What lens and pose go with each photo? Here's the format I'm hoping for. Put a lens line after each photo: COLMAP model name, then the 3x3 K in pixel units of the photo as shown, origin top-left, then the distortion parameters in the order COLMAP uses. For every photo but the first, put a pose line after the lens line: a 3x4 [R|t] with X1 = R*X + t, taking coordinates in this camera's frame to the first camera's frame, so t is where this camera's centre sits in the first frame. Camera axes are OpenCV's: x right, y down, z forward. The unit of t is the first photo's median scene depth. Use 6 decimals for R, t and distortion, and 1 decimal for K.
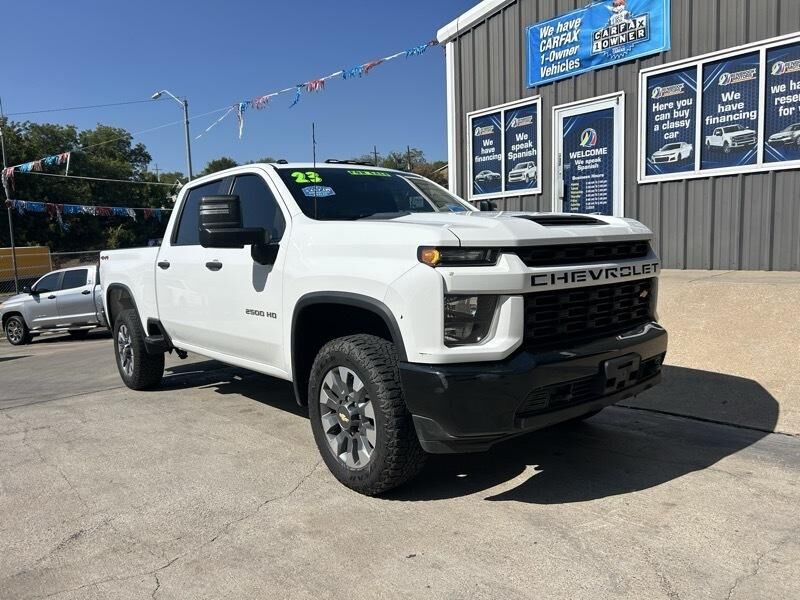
lens RADIAL K [[575.1, 0, 401.5], [0, 575.1, 297.1], [0, 0, 1]] dist [0.032827, -0.005515]
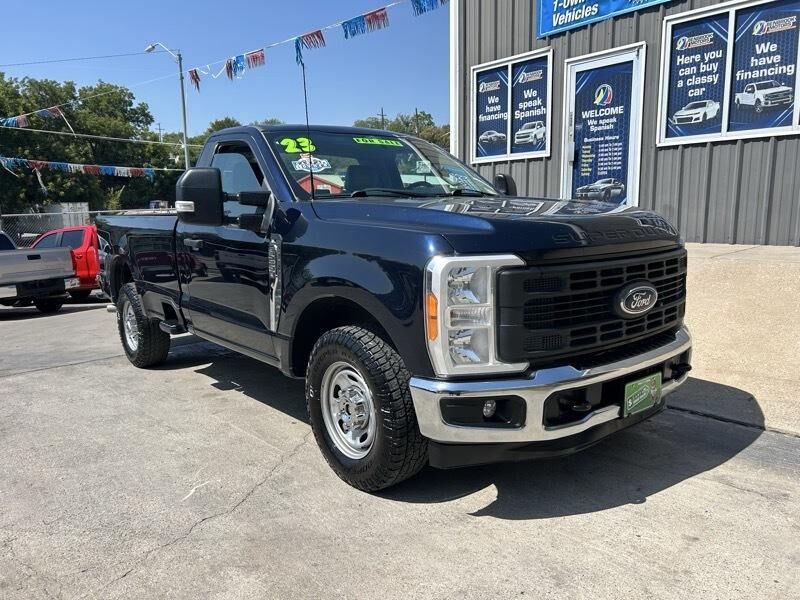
lens RADIAL K [[578.8, 0, 403.9], [0, 578.8, 297.6], [0, 0, 1]] dist [0.032808, -0.016828]
pose [[0.999851, 0.016696, -0.004467, 0.020972], [-0.016405, 0.998146, 0.058616, -0.007337], [0.005437, -0.058534, 0.998271, 0.071940]]
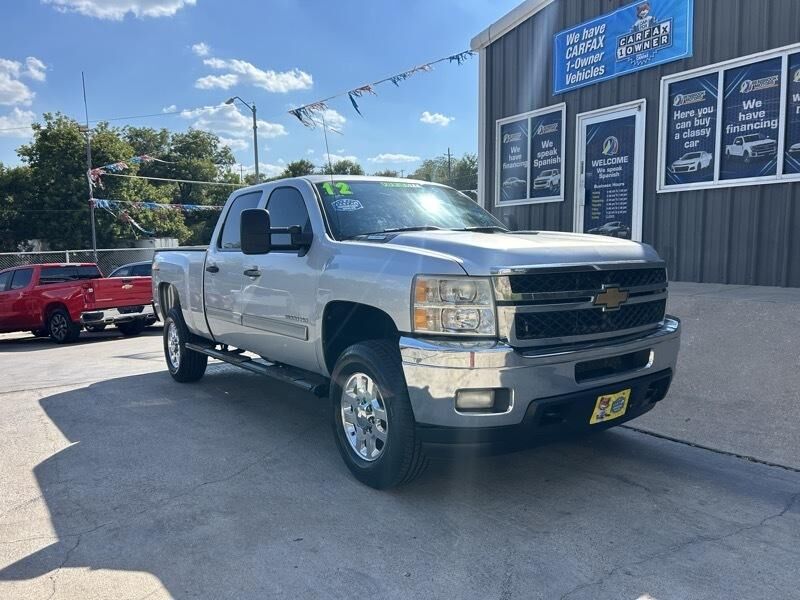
lens RADIAL K [[573.2, 0, 400.4], [0, 573.2, 298.3], [0, 0, 1]] dist [0.037067, -0.006314]
pose [[0.991743, 0.034752, -0.123444, 0.101756], [-0.034826, 0.999392, 0.001560, -0.005406], [0.123423, 0.002752, 0.992350, -0.018801]]
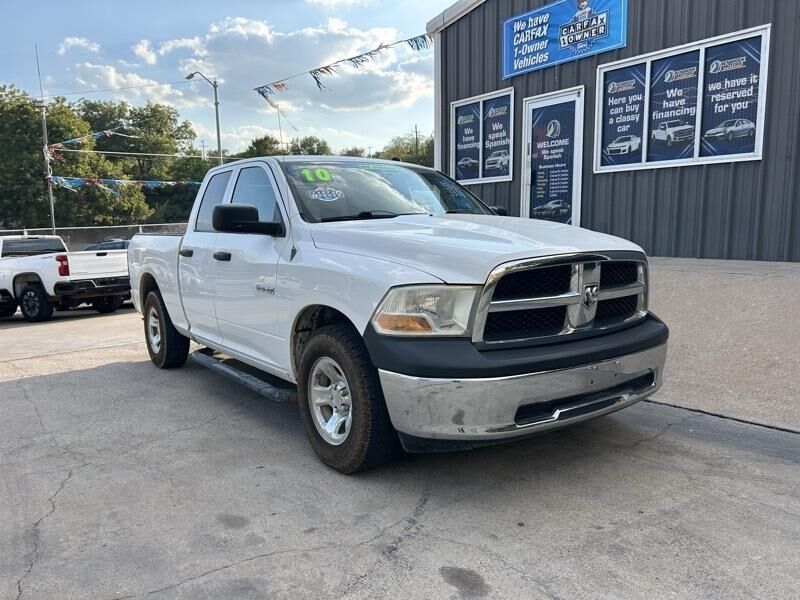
lens RADIAL K [[573.2, 0, 400.4], [0, 573.2, 298.3], [0, 0, 1]] dist [0.037067, -0.006314]
pose [[0.997302, 0.029676, -0.067147, 0.127385], [-0.027209, 0.998931, 0.037357, 0.002241], [0.068183, -0.035429, 0.997044, -0.082920]]
